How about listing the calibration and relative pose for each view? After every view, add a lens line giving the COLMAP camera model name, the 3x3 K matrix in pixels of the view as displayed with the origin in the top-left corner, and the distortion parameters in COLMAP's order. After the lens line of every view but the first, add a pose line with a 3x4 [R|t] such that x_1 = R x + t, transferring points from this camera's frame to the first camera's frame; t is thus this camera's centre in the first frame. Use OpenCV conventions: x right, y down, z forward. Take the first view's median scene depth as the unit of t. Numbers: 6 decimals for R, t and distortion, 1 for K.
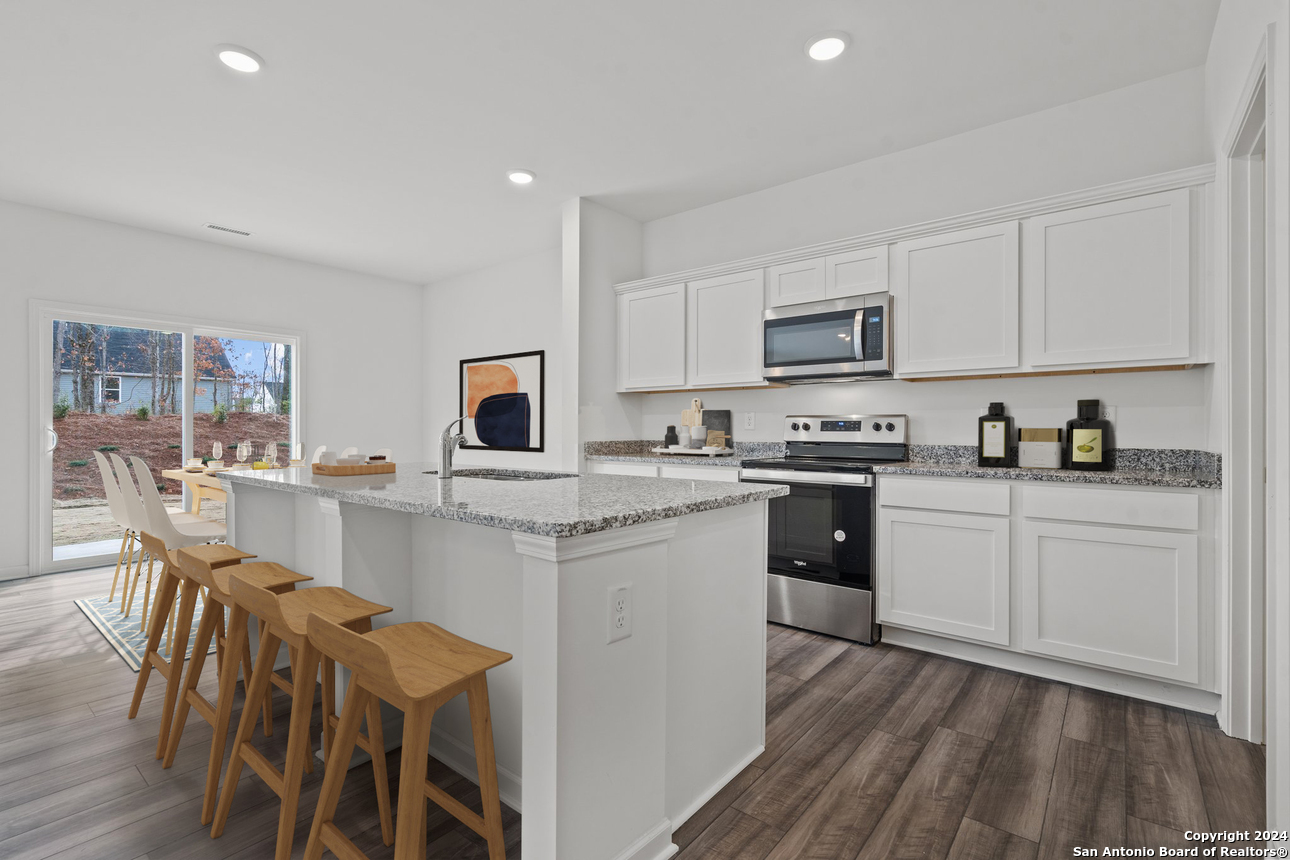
lens RADIAL K [[591.2, 0, 648.7], [0, 591.2, 422.7], [0, 0, 1]] dist [0.001820, -0.000122]
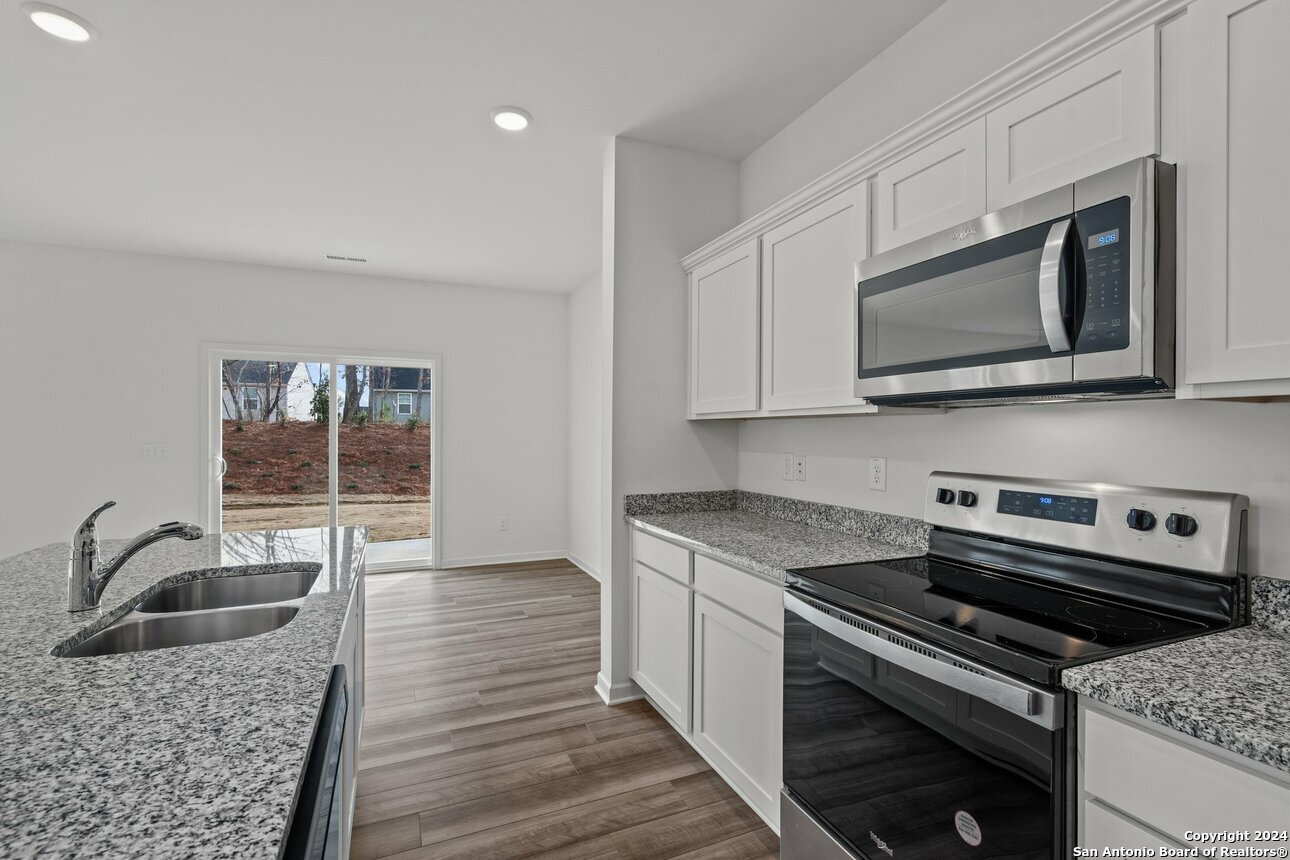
lens RADIAL K [[583.8, 0, 646.2], [0, 583.8, 430.6], [0, 0, 1]] dist [-0.001800, -0.000212]
pose [[0.886180, -0.000063, -0.463341, 0.269645], [0.002521, 0.999986, 0.004687, -0.053499], [0.463334, -0.005321, 0.886168, 0.498030]]
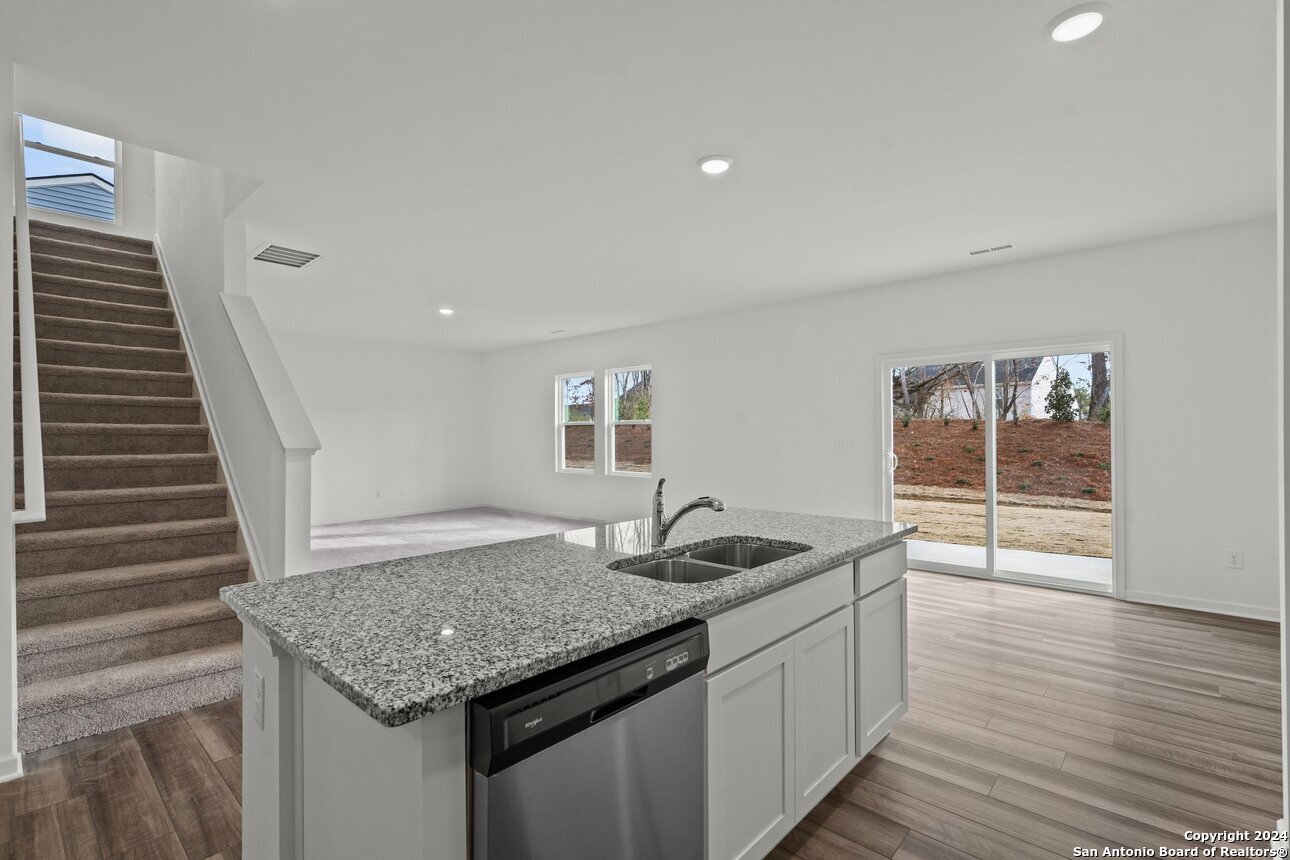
lens RADIAL K [[583.8, 0, 646.2], [0, 583.8, 430.6], [0, 0, 1]] dist [-0.001800, -0.000212]
pose [[-0.063438, -0.004029, -0.997978, 0.370152], [0.017232, 0.999838, -0.005132, -0.051969], [0.997837, -0.017523, -0.063358, 0.690426]]
